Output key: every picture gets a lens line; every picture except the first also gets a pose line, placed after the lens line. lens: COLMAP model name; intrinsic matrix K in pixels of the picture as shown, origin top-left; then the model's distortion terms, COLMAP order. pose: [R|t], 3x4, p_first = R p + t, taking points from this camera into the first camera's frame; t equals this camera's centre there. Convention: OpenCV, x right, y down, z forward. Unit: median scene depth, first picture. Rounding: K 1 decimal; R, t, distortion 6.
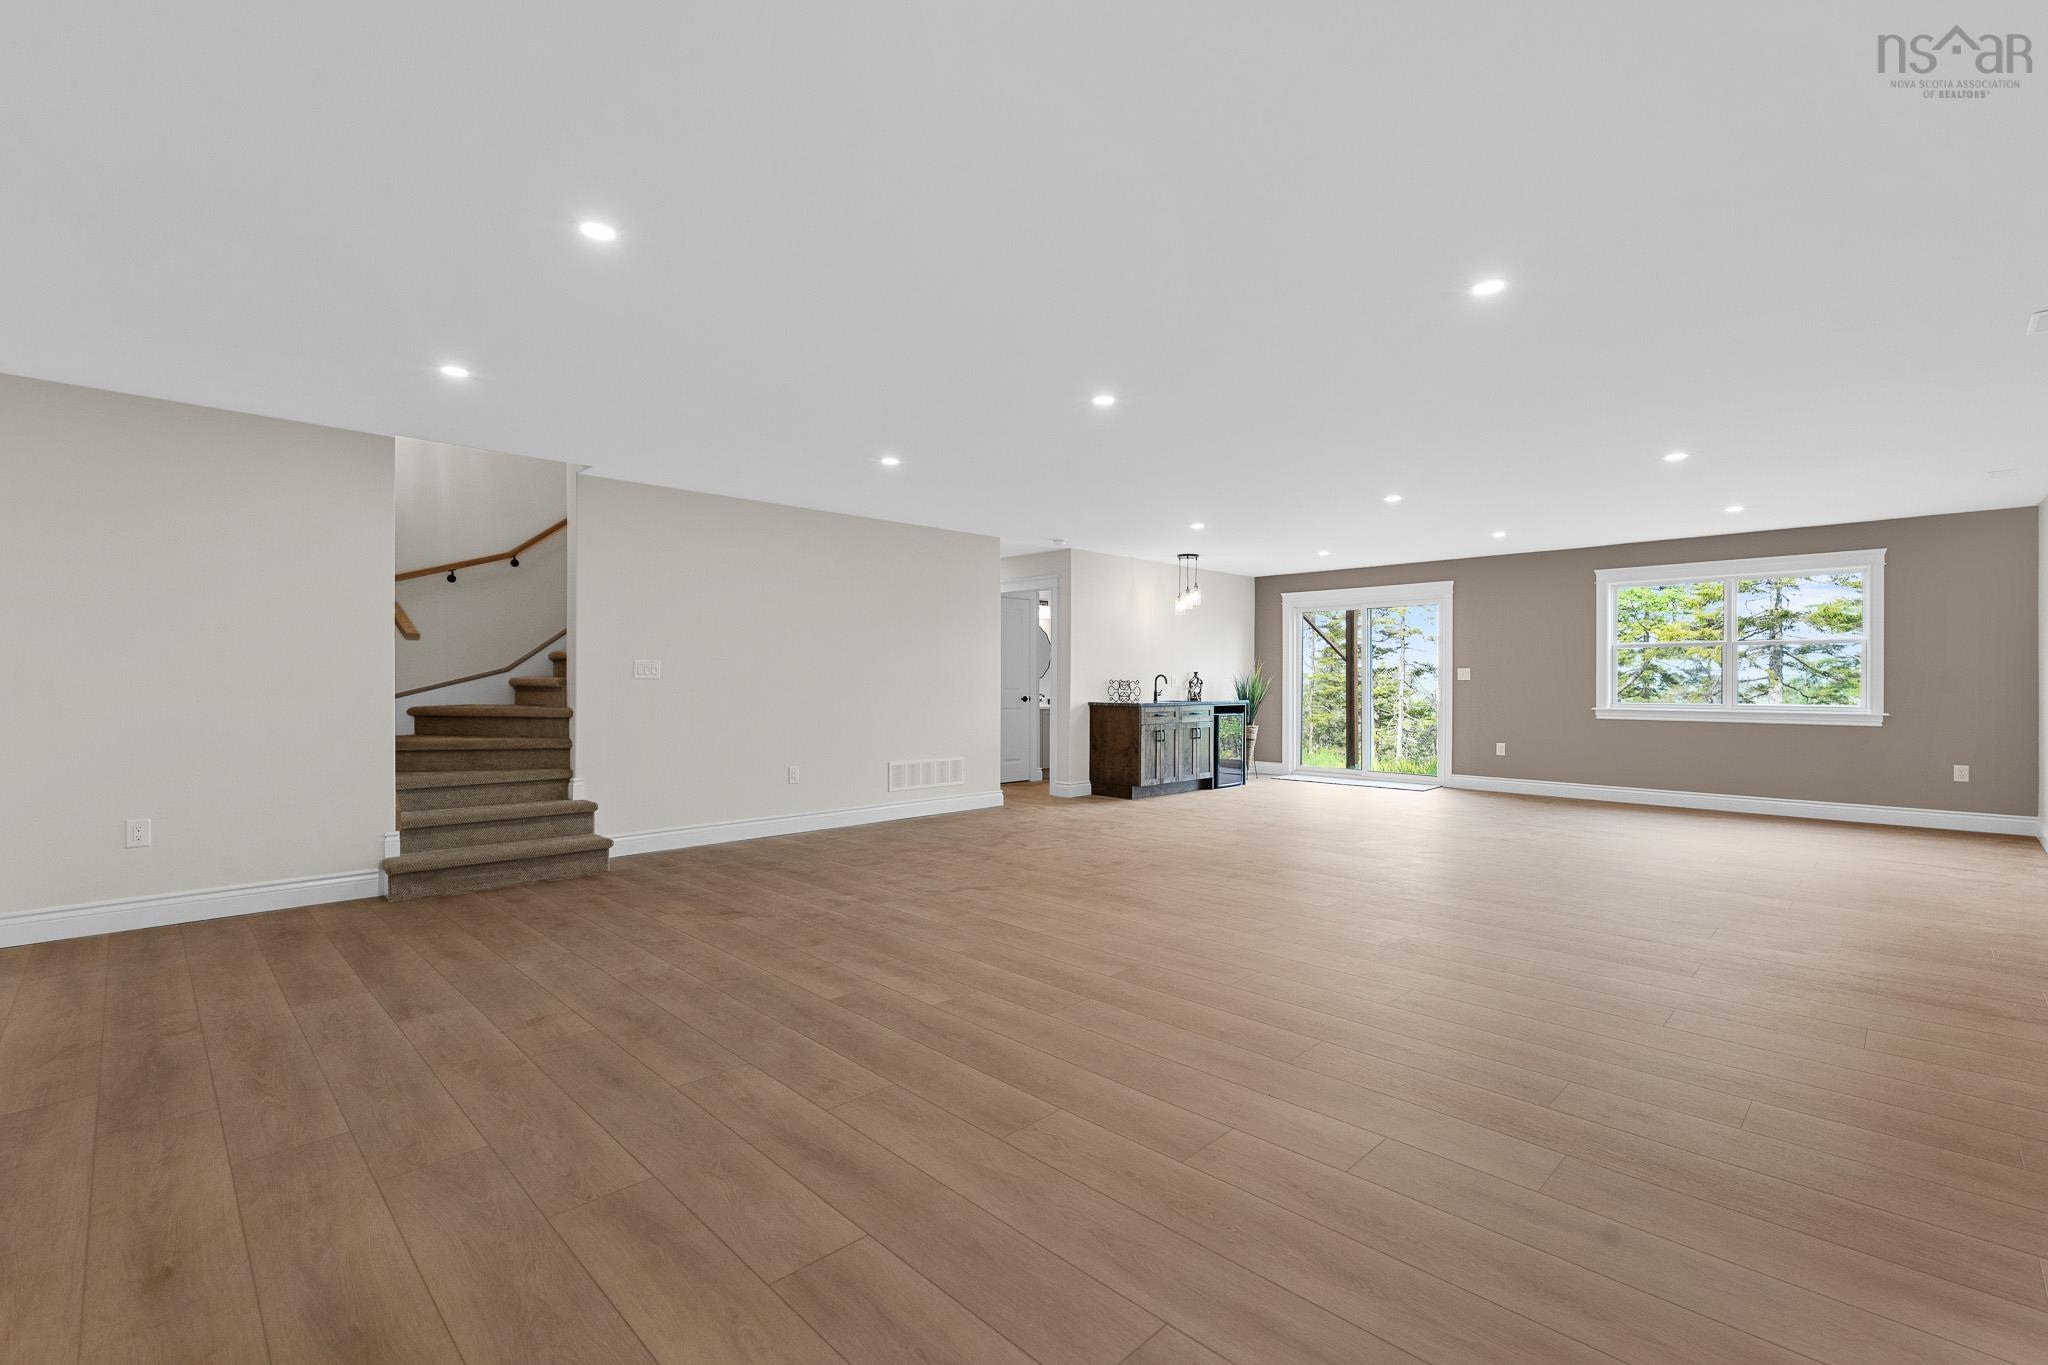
lens RADIAL K [[901.2, 0, 1021.1], [0, 901.2, 677.1], [0, 0, 1]] dist [-0.002057, -0.000716]
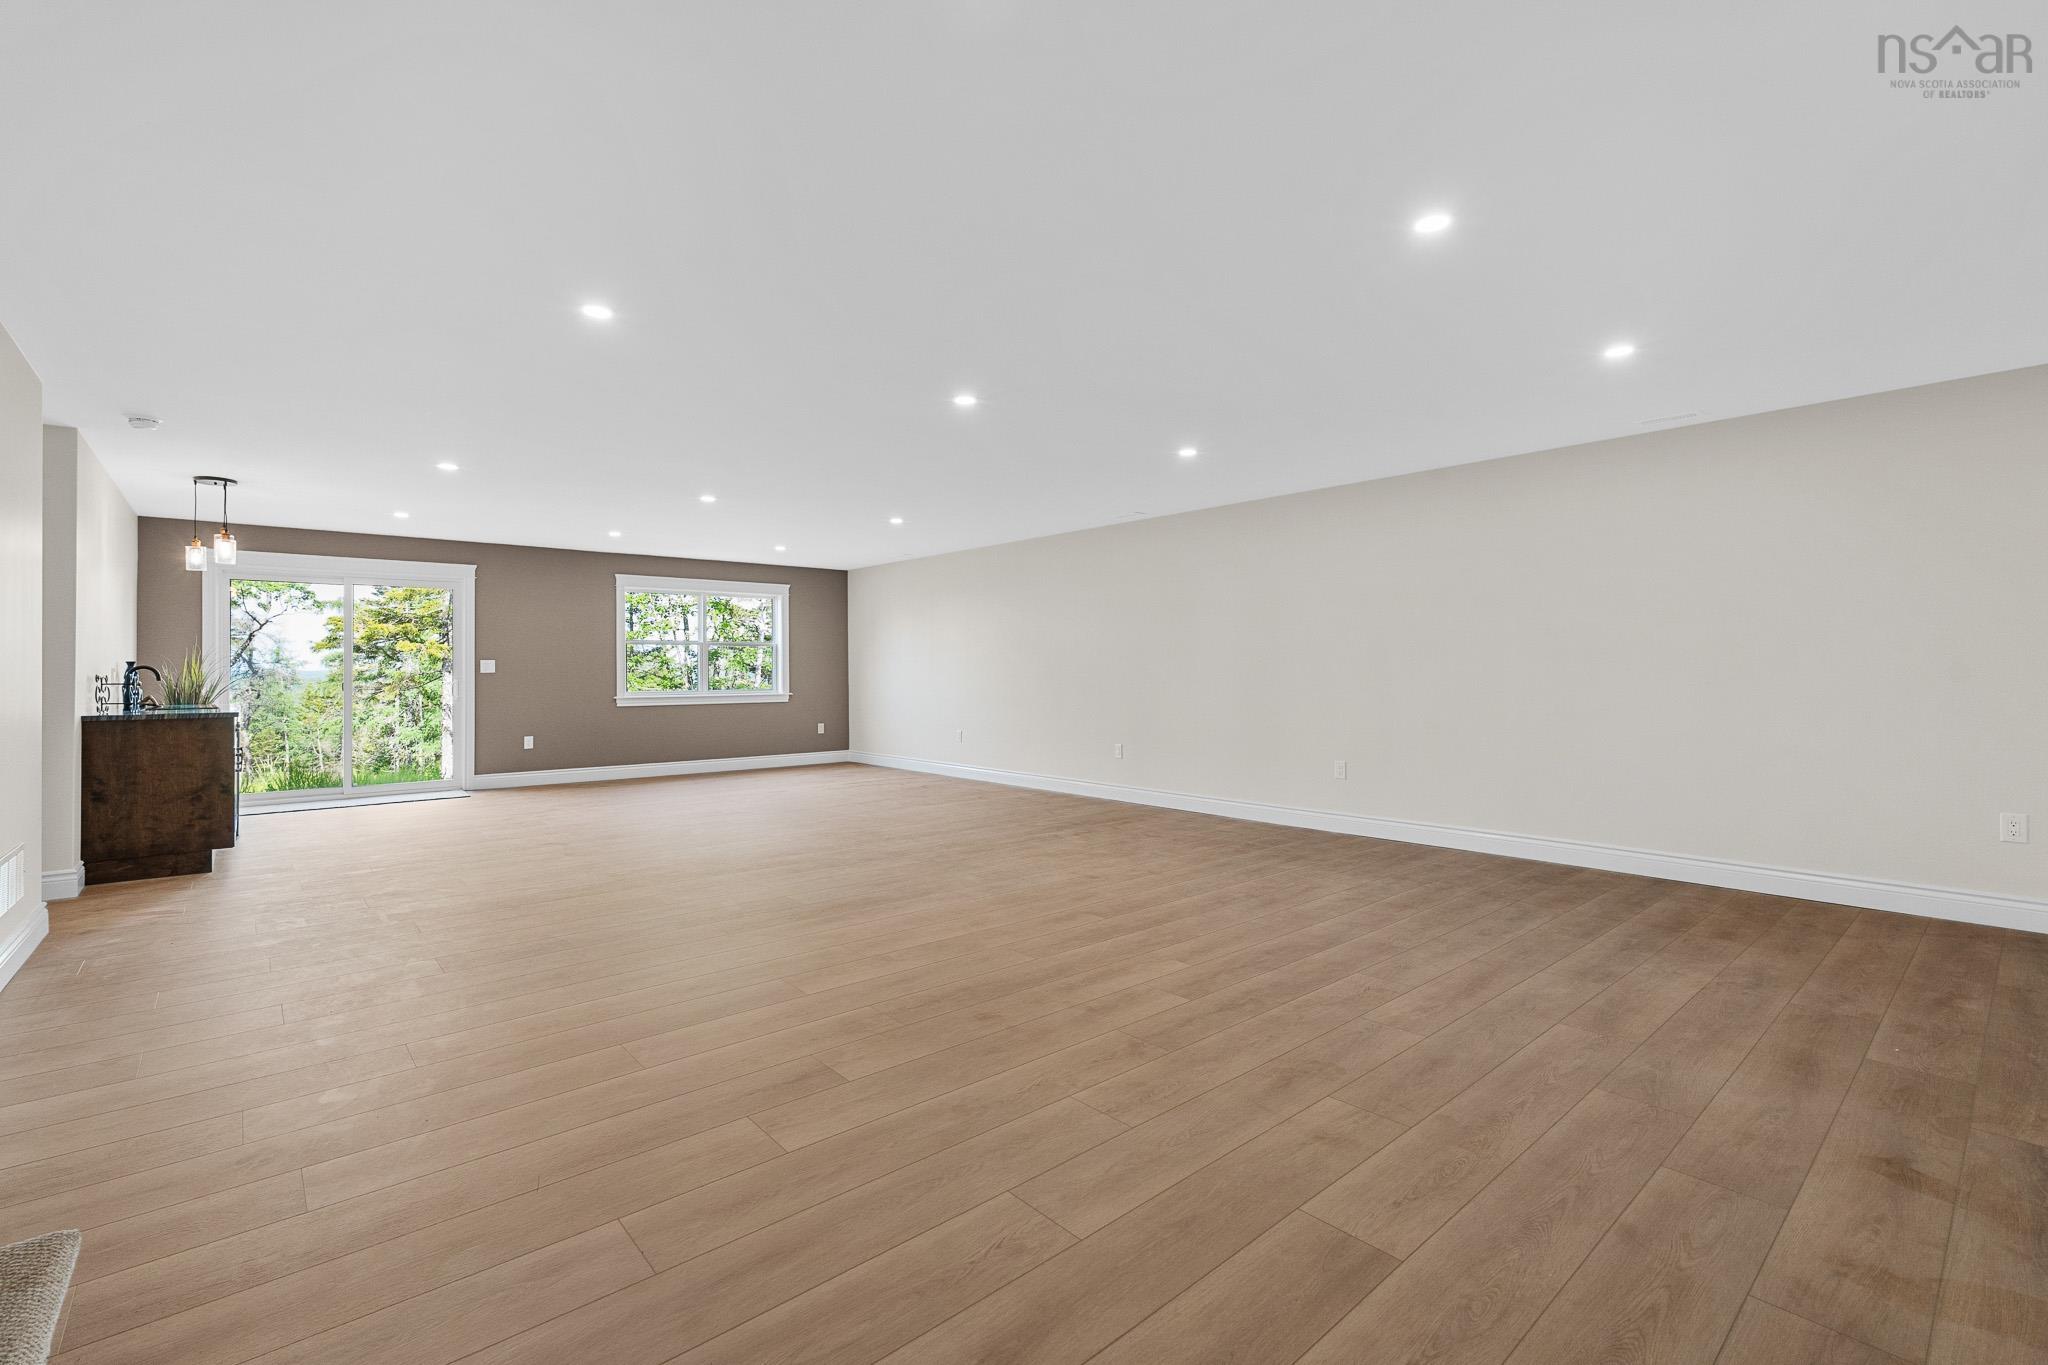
lens RADIAL K [[901.2, 0, 1021.1], [0, 901.2, 677.1], [0, 0, 1]] dist [-0.002057, -0.000716]
pose [[0.063997, -0.008838, 0.997911, -1.085820], [0.000593, 0.999961, 0.008818, -0.000147], [-0.997950, 0.000027, 0.063999, 1.018398]]
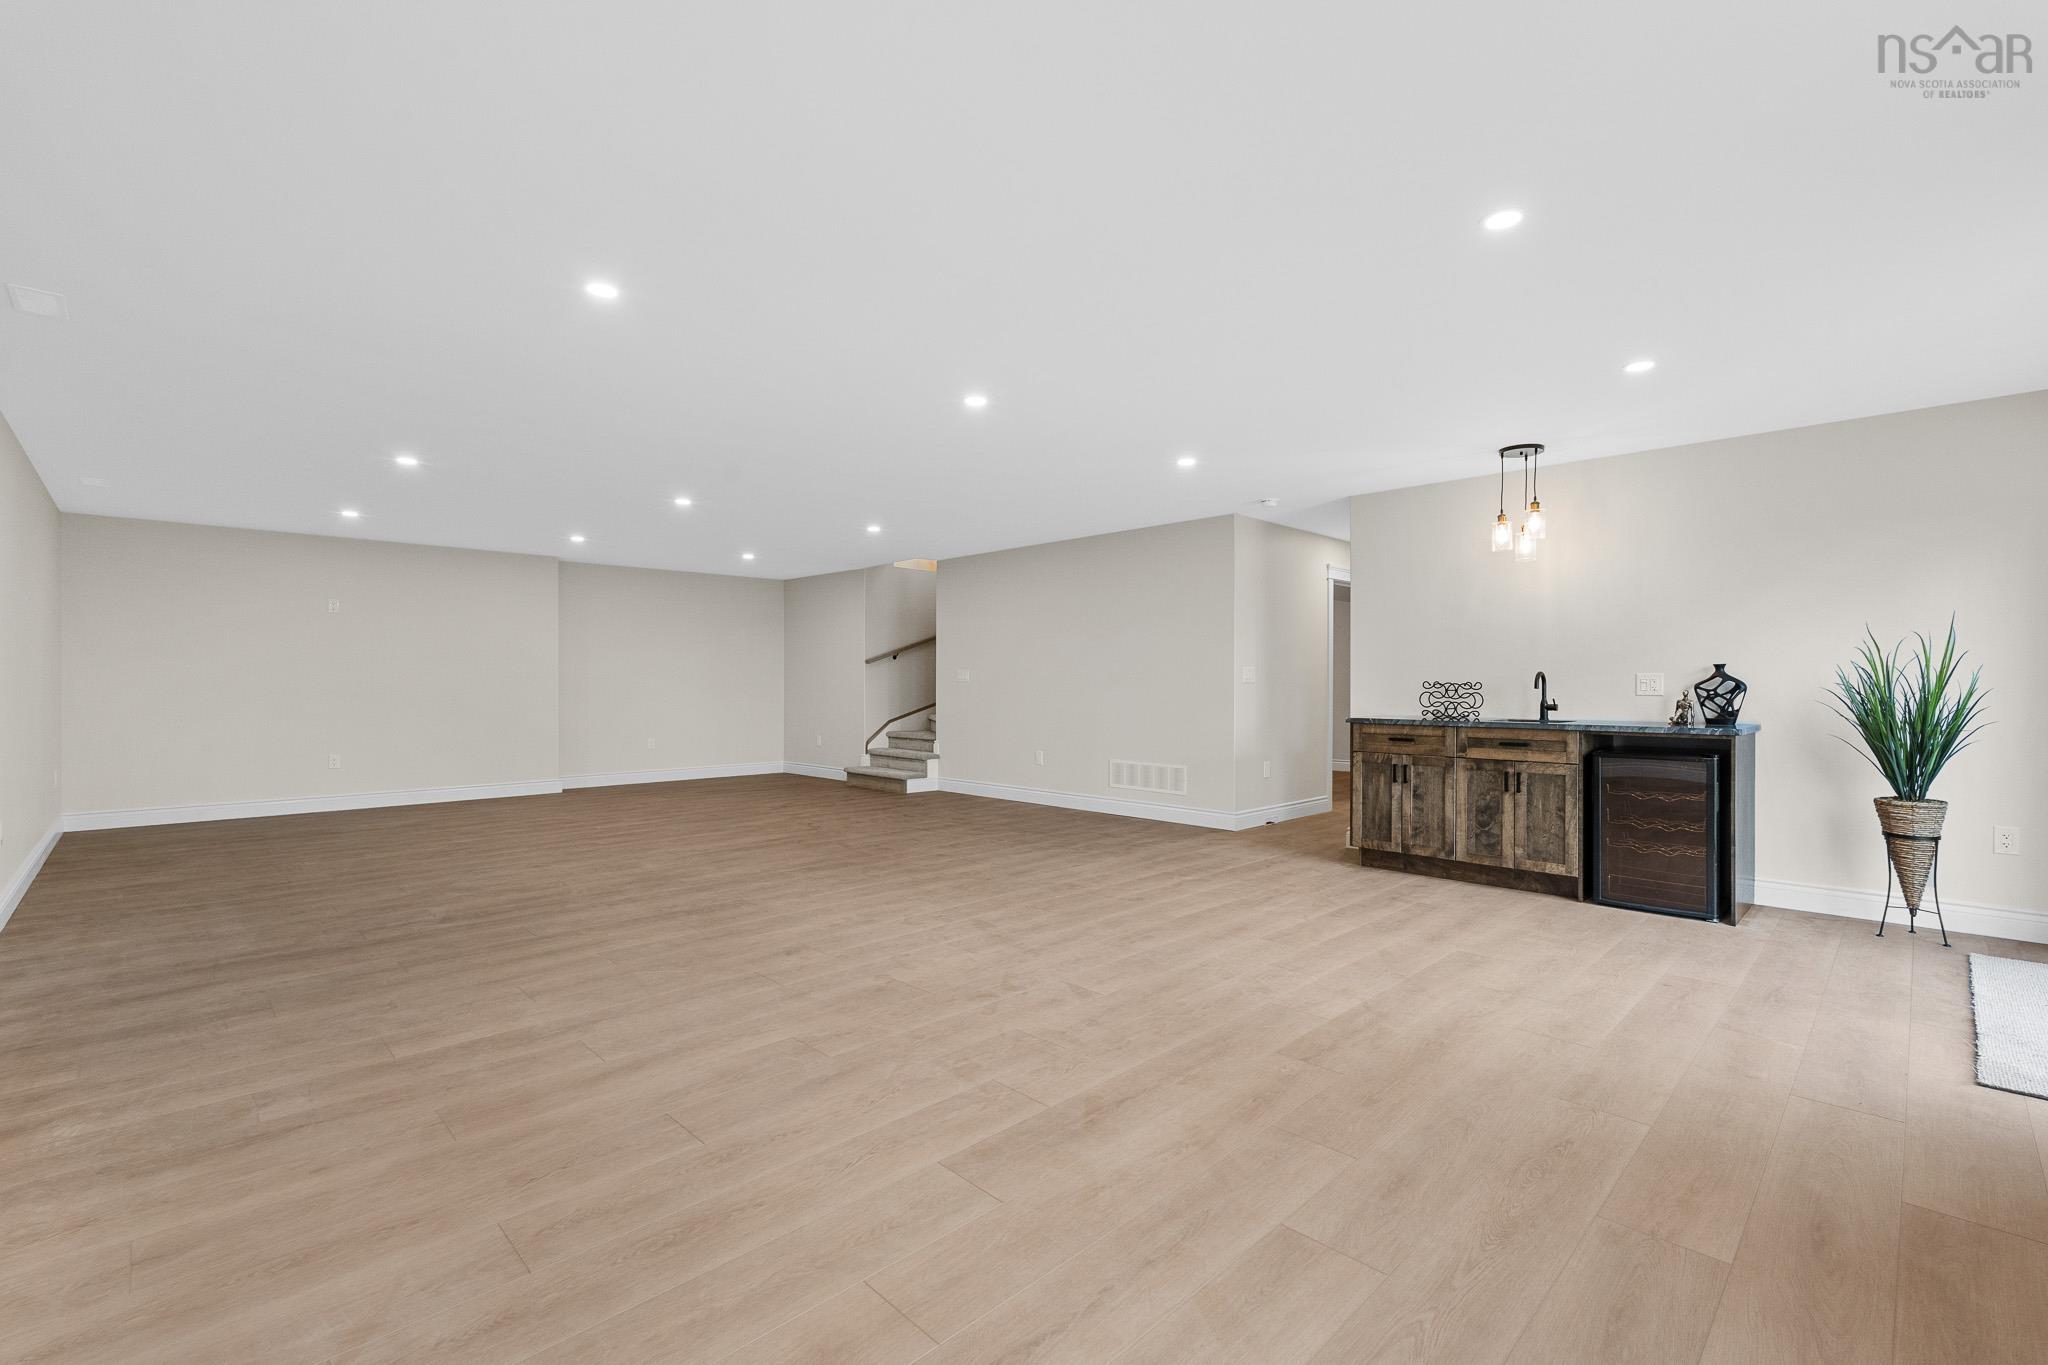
lens RADIAL K [[901.2, 0, 1021.1], [0, 901.2, 677.1], [0, 0, 1]] dist [-0.002057, -0.000716]
pose [[0.004462, -0.006382, -0.999970, 1.879868], [-0.000015, 0.999980, -0.006382, 0.009021], [0.999990, 0.000043, 0.004462, 1.825099]]
